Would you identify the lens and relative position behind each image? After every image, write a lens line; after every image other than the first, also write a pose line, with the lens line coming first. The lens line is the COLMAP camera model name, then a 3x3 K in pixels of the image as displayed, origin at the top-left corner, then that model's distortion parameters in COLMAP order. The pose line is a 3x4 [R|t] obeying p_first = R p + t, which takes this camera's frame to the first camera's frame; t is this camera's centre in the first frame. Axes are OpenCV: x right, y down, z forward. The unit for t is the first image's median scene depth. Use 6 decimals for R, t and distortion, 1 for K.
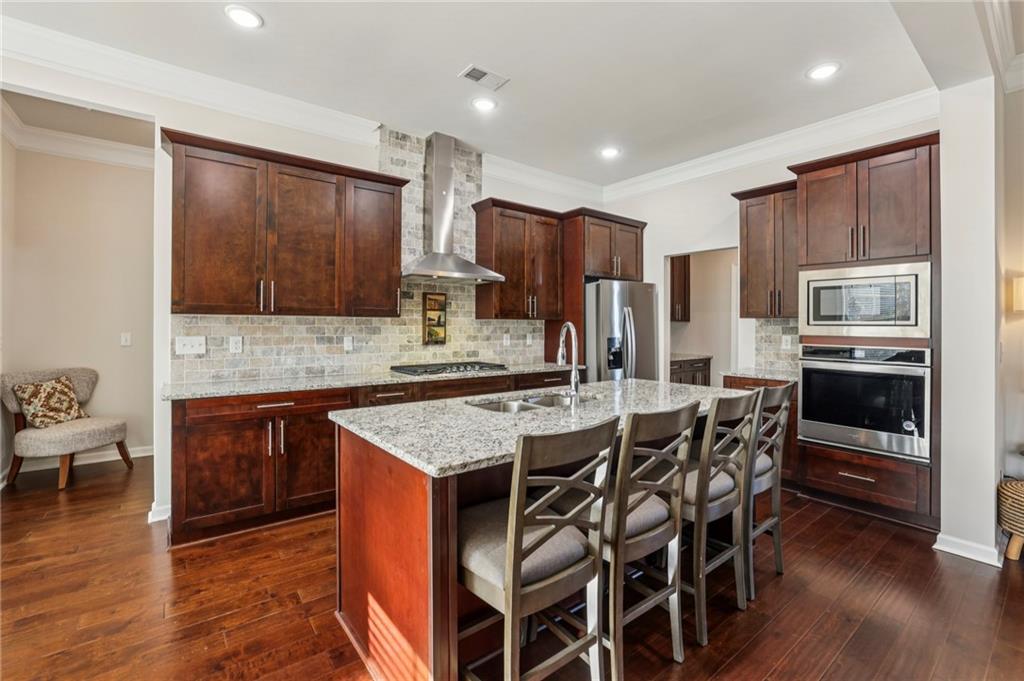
lens RADIAL K [[458.7, 0, 531.5], [0, 458.7, 324.0], [0, 0, 1]] dist [-0.008210, 0.007144]
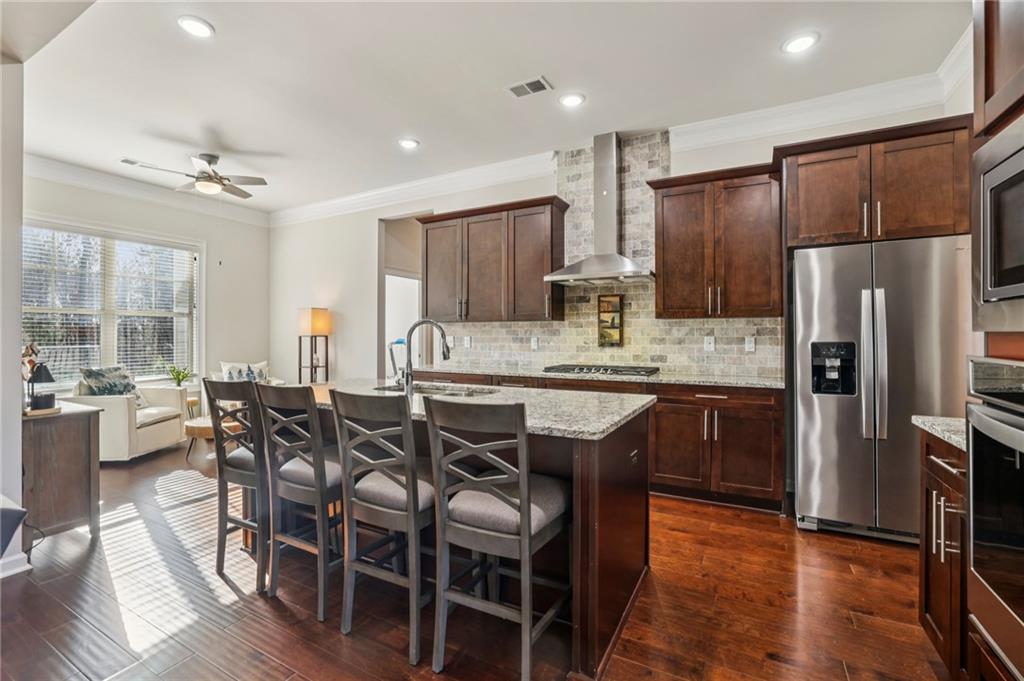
lens RADIAL K [[458.7, 0, 525.2], [0, 458.7, 328.3], [0, 0, 1]] dist [-0.008210, 0.007144]
pose [[0.399819, -0.008681, -0.916553, 0.639421], [0.014760, 0.999886, -0.003032, 0.005512], [0.916475, -0.012316, 0.399902, 0.441268]]
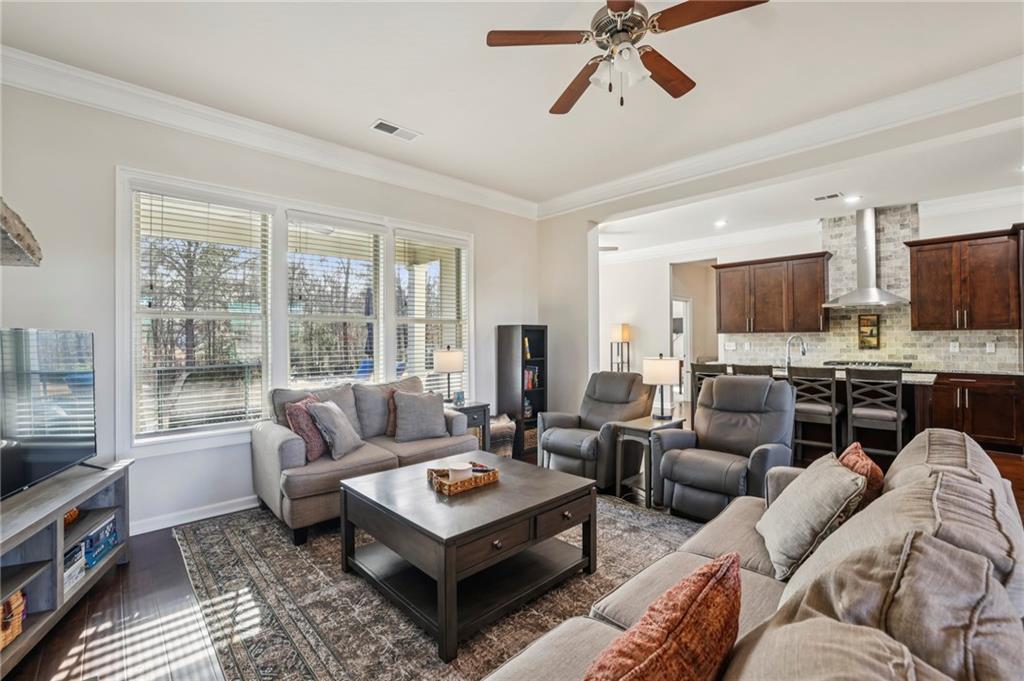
lens RADIAL K [[458.7, 0, 517.7], [0, 458.7, 332.1], [0, 0, 1]] dist [-0.008210, 0.007144]
pose [[0.113787, -0.013669, -0.993411, 1.156924], [0.020432, 0.999726, -0.011415, -0.016862], [0.993295, -0.018998, 0.114035, -0.307049]]
